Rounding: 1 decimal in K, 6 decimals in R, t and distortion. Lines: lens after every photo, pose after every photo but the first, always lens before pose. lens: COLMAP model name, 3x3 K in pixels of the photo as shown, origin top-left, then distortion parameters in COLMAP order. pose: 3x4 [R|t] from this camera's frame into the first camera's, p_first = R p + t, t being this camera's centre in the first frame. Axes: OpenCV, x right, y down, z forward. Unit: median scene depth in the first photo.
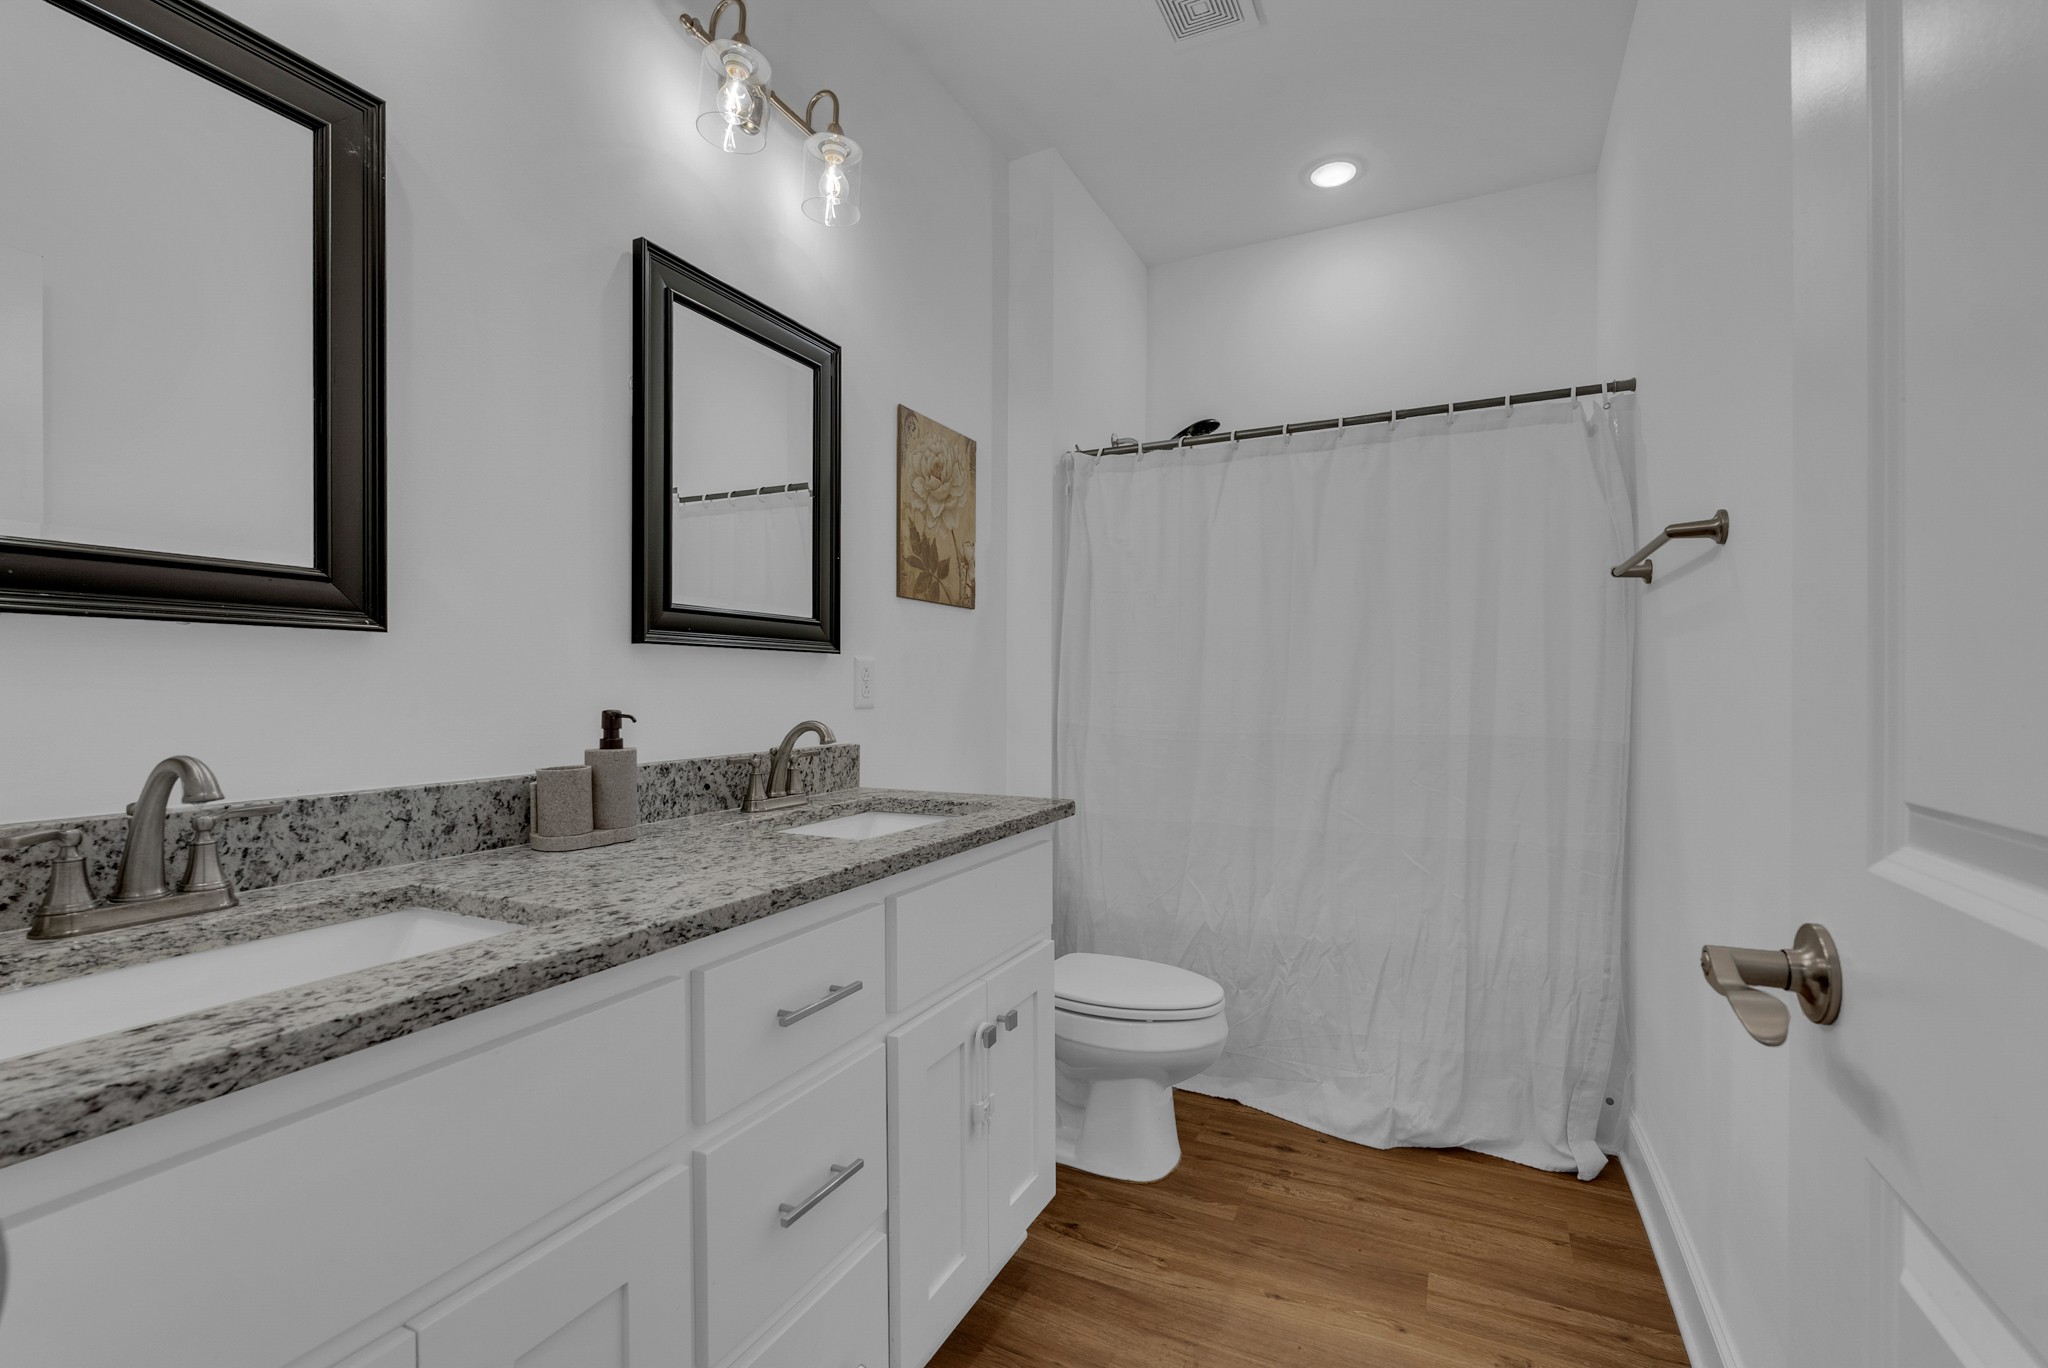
lens RADIAL K [[888.0, 0, 1019.0], [0, 888.0, 686.7], [0, 0, 1]] dist [-0.000662, -0.000051]
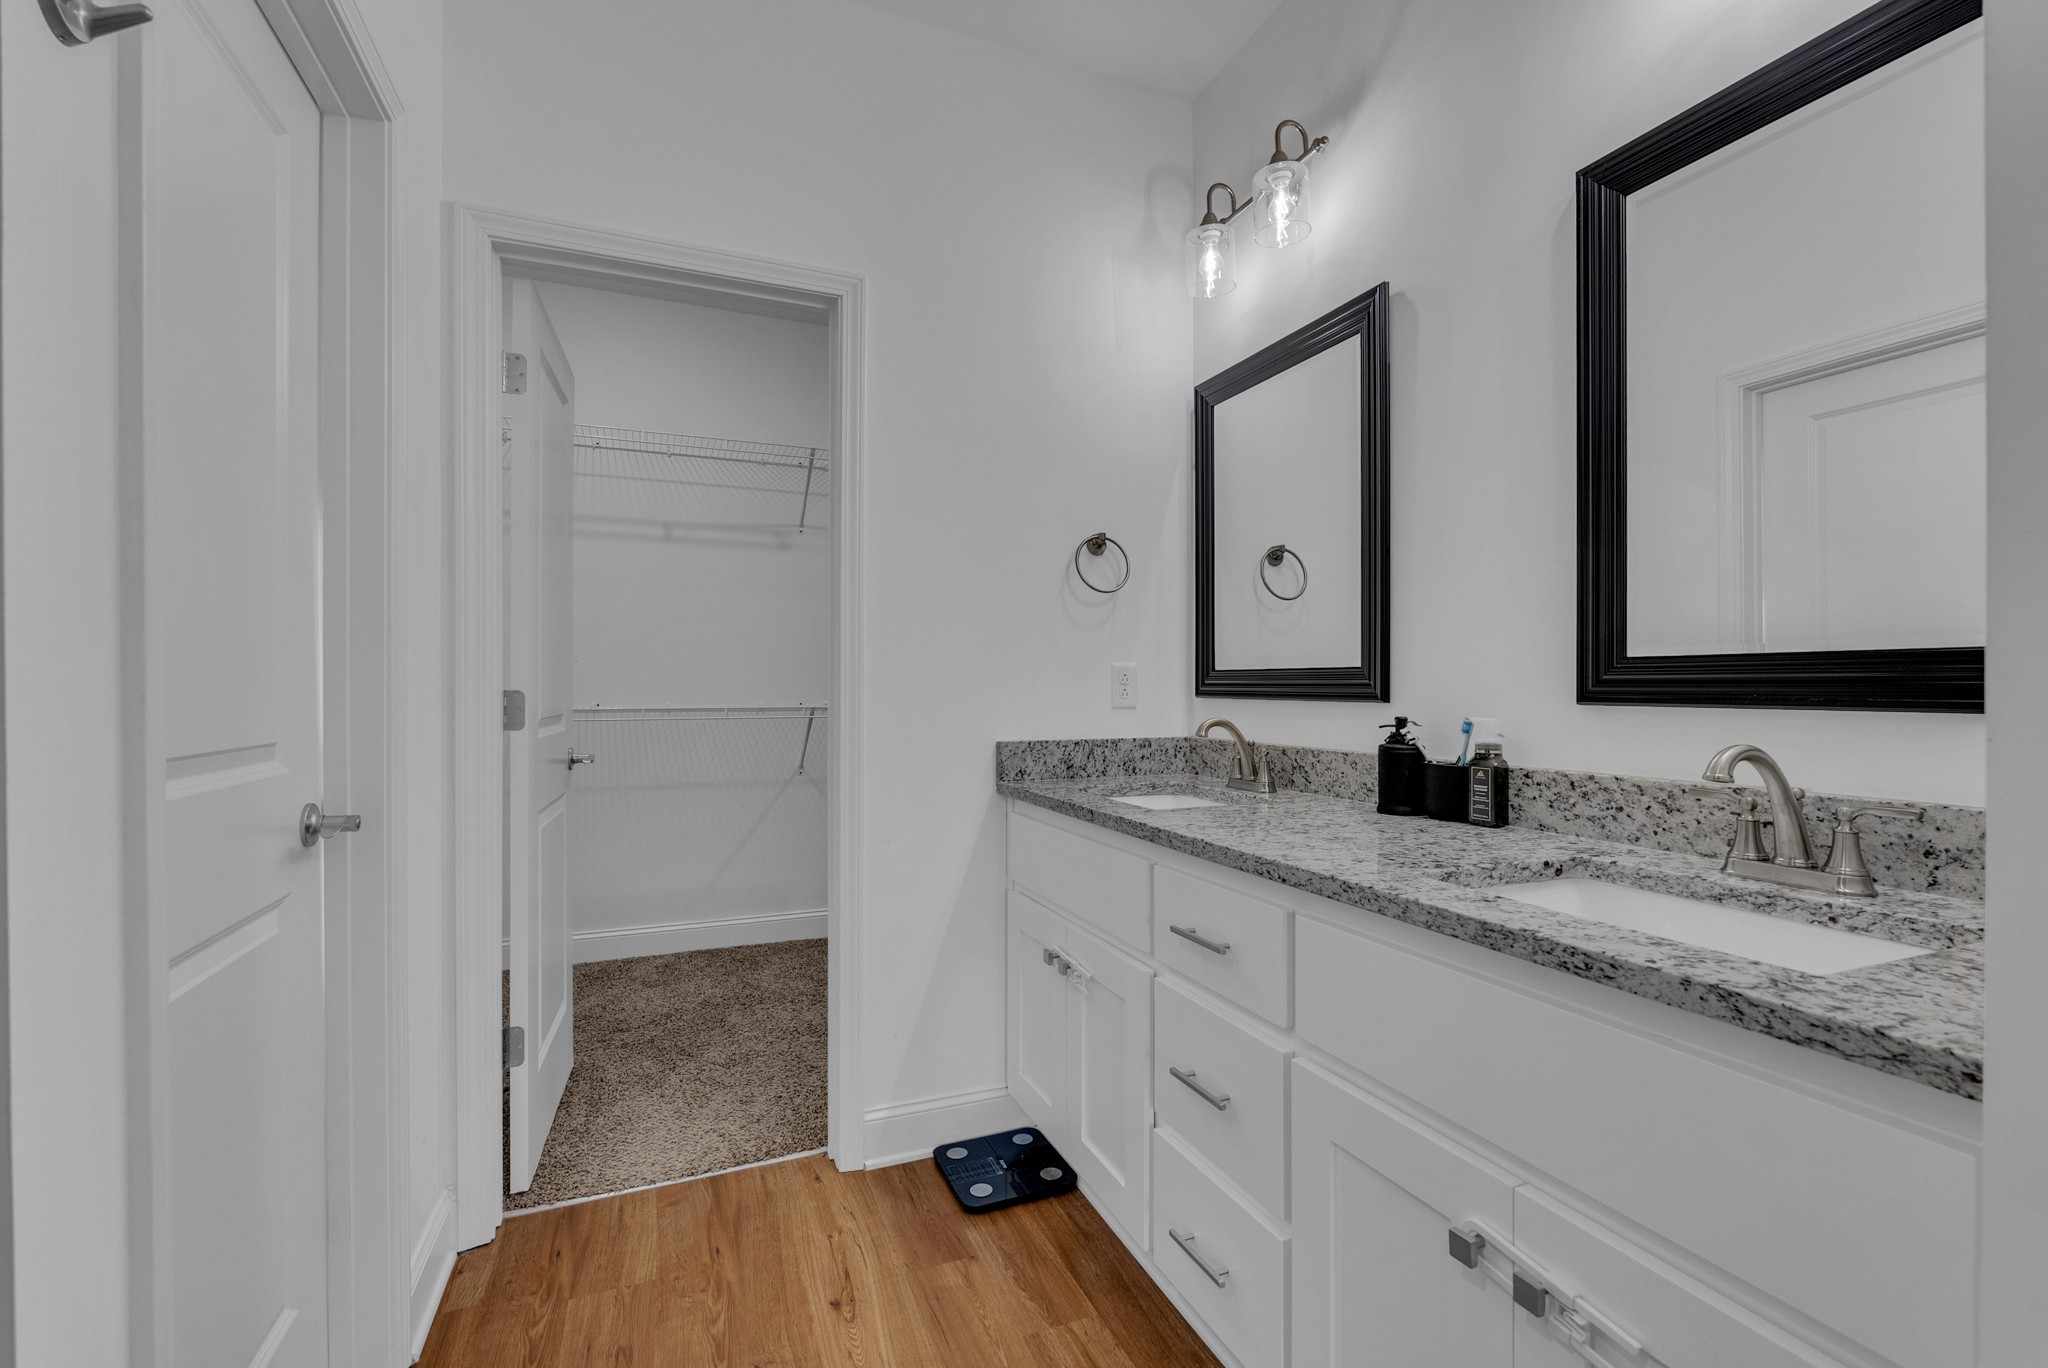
lens RADIAL K [[888.0, 0, 1019.0], [0, 888.0, 686.7], [0, 0, 1]] dist [-0.000662, -0.000051]
pose [[-0.667989, 0.019963, -0.743904, 0.666108], [0.028073, 0.999605, 0.001618, -0.009772], [0.743642, -0.019803, -0.668285, 1.266693]]
